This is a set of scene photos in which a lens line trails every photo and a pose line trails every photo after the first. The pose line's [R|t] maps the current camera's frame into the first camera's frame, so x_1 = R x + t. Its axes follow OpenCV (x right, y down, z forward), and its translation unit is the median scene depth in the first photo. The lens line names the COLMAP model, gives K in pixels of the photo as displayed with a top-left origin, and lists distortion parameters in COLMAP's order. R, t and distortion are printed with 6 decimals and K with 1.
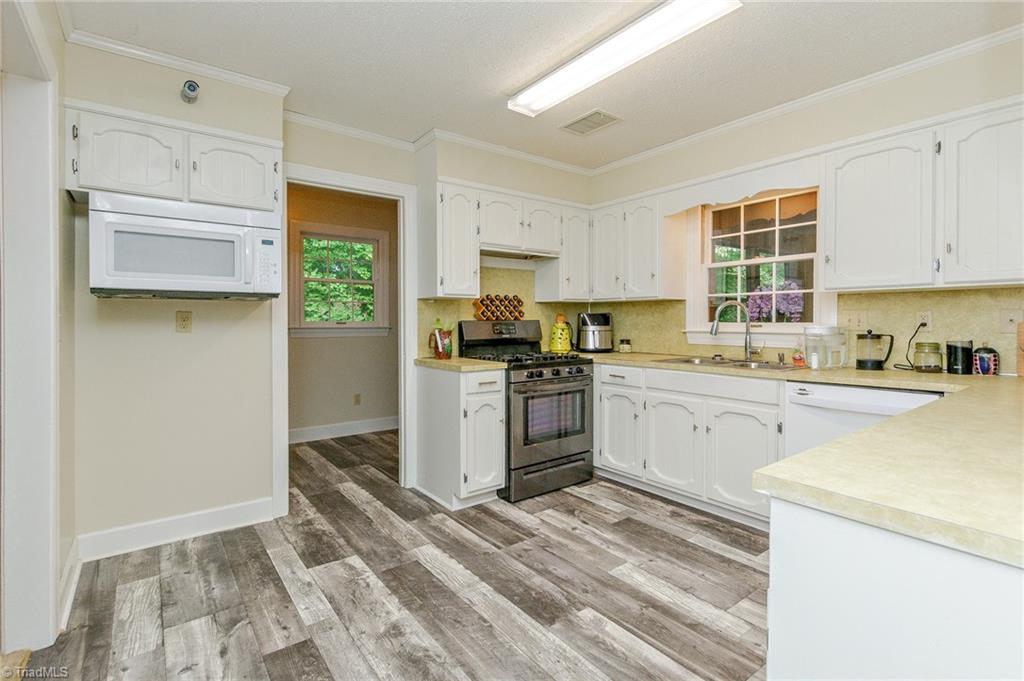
lens RADIAL K [[452.9, 0, 523.6], [0, 452.9, 337.4], [0, 0, 1]] dist [0.006745, -0.001433]
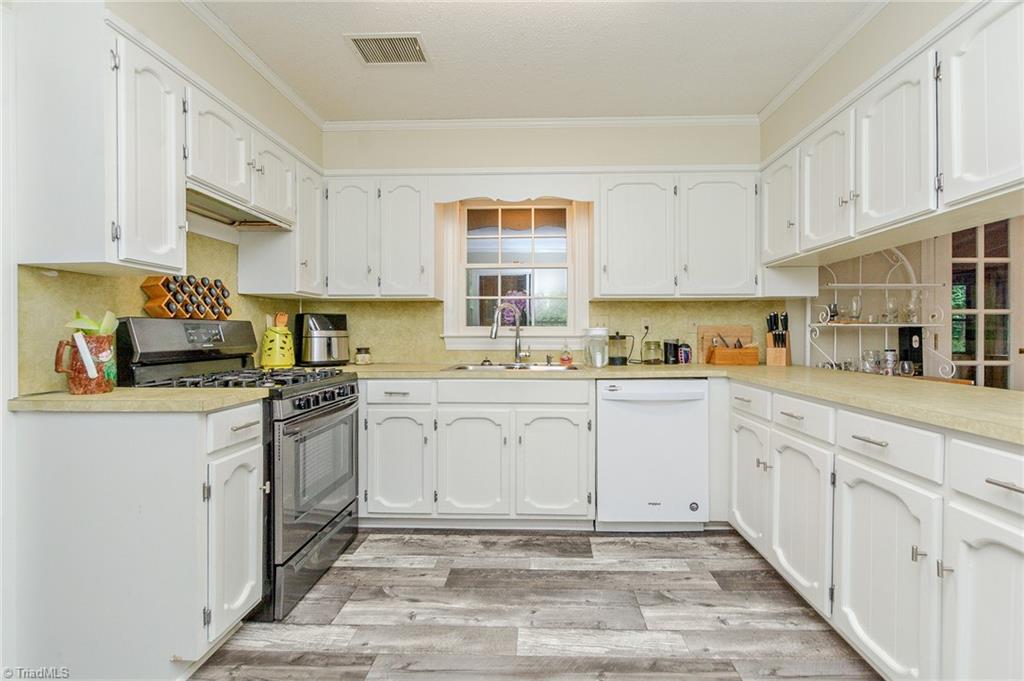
lens RADIAL K [[452.9, 0, 507.7], [0, 452.9, 338.2], [0, 0, 1]] dist [0.006745, -0.001433]
pose [[0.658428, -0.007564, 0.752606, -0.271697], [0.025904, 0.999585, -0.012617, 0.006161], [-0.752198, 0.027803, 0.658351, 0.361242]]
